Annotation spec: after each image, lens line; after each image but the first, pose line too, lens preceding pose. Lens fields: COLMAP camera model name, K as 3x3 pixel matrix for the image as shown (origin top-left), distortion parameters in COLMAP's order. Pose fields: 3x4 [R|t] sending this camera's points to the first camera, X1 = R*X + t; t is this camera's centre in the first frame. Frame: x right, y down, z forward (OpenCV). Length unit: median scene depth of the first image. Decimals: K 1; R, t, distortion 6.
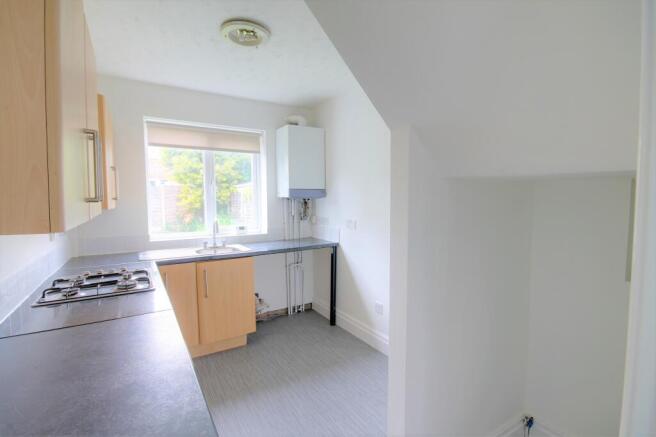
lens RADIAL K [[312.4, 0, 331.2], [0, 312.4, 217.6], [0, 0, 1]] dist [-0.005701, -0.000608]
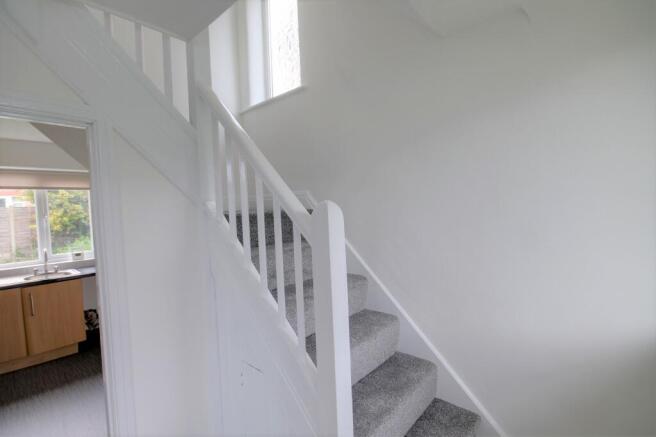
lens RADIAL K [[312.4, 0, 325.0], [0, 312.4, 219.2], [0, 0, 1]] dist [-0.005701, -0.000608]
pose [[0.960582, -0.036223, 0.275628, 0.310978], [0.043320, 0.998867, -0.019702, -0.039404], [-0.274602, 0.030866, 0.961062, -0.406102]]
